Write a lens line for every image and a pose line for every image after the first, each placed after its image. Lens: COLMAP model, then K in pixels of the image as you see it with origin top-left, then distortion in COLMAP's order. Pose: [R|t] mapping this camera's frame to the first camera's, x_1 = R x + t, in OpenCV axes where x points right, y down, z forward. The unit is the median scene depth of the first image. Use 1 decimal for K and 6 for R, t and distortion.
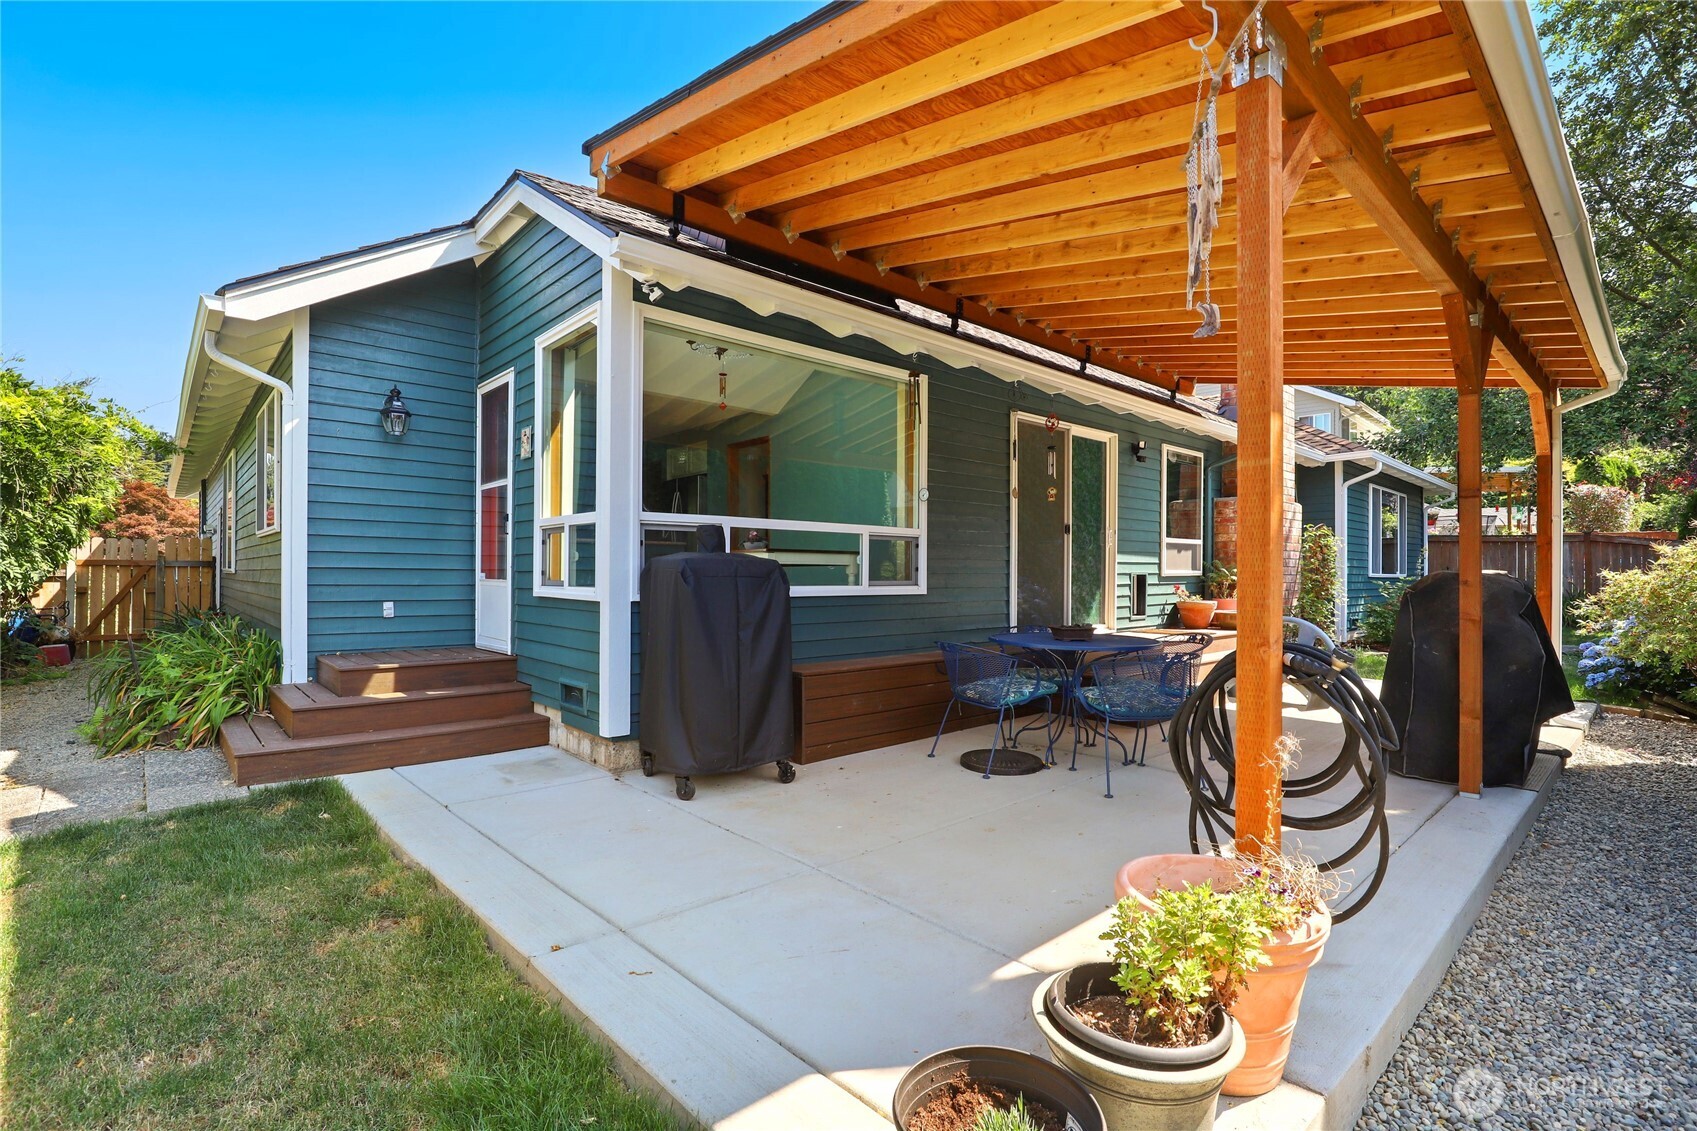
lens RADIAL K [[791.3, 0, 848.2], [0, 791.3, 564.2], [0, 0, 1]] dist [-0.001238, -0.000158]
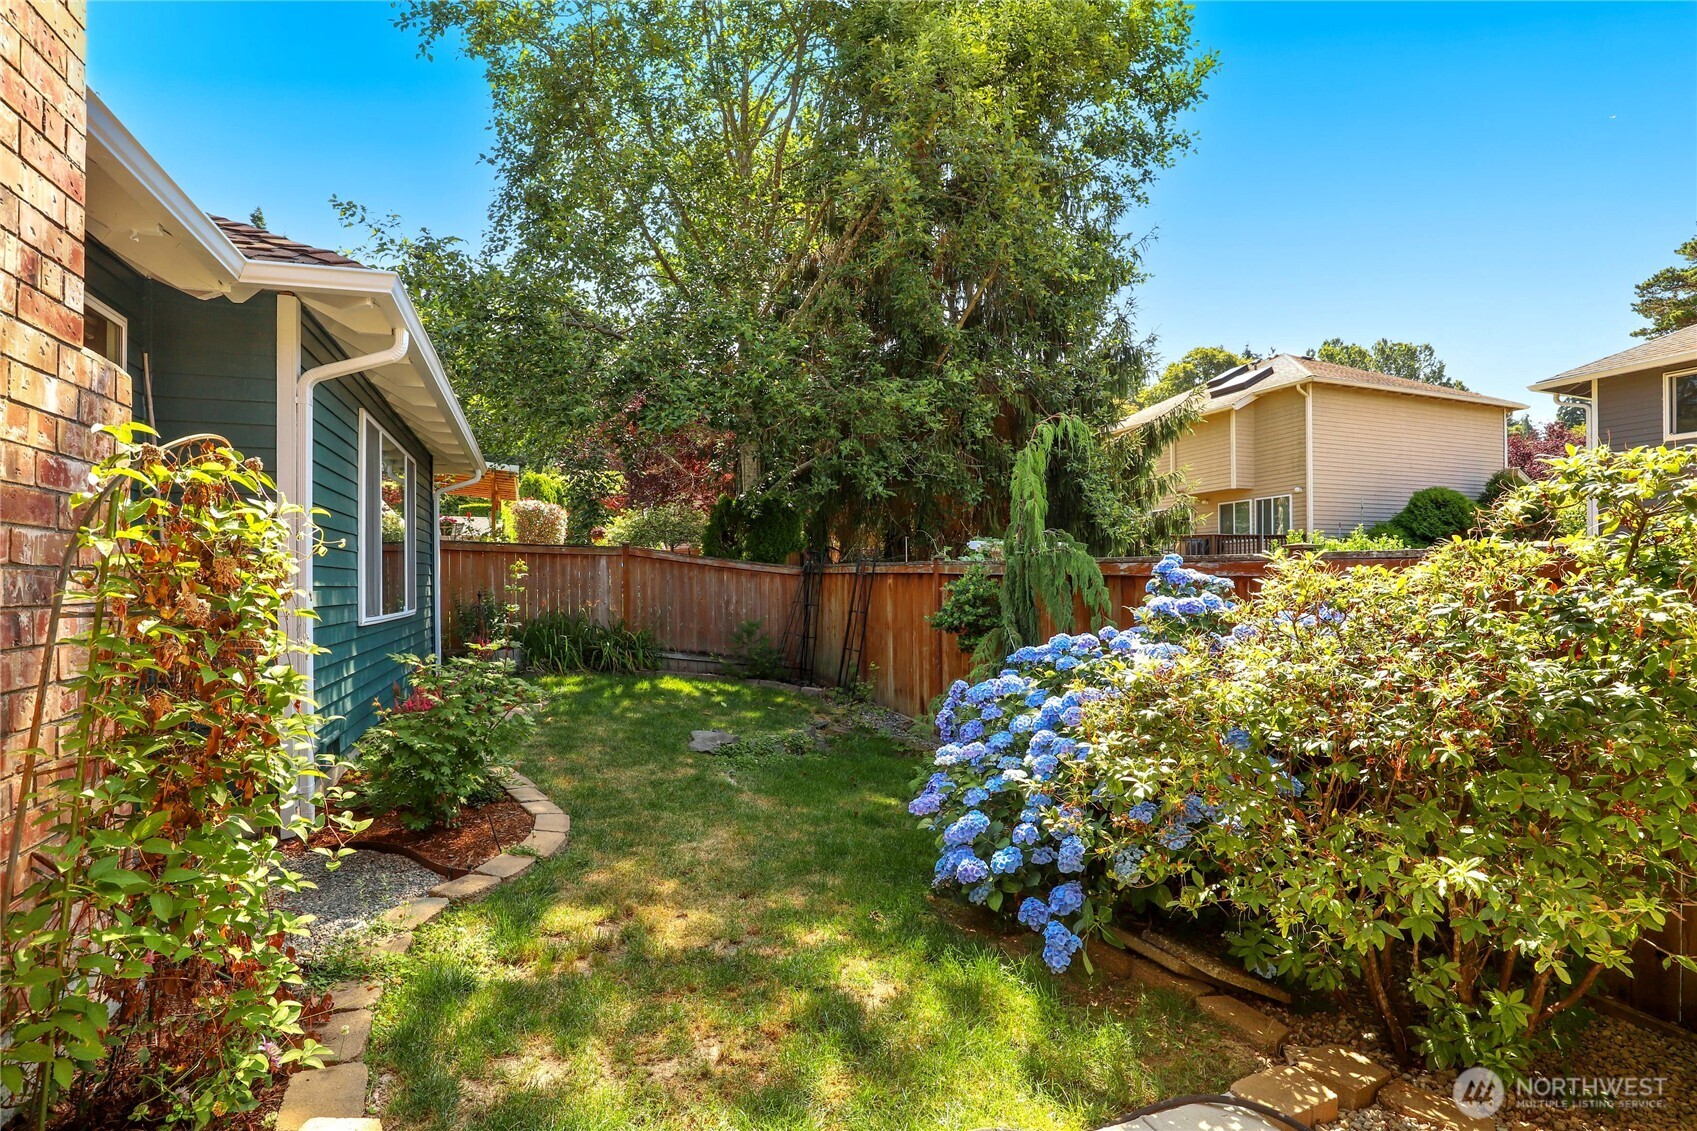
lens RADIAL K [[791.3, 0, 847.6], [0, 791.3, 570.9], [0, 0, 1]] dist [-0.001238, -0.000158]
pose [[0.381766, 0.001366, 0.924258, 0.479993], [0.001452, 0.999997, -0.002078, -0.016899], [-0.924258, 0.002135, 0.381762, 0.783446]]
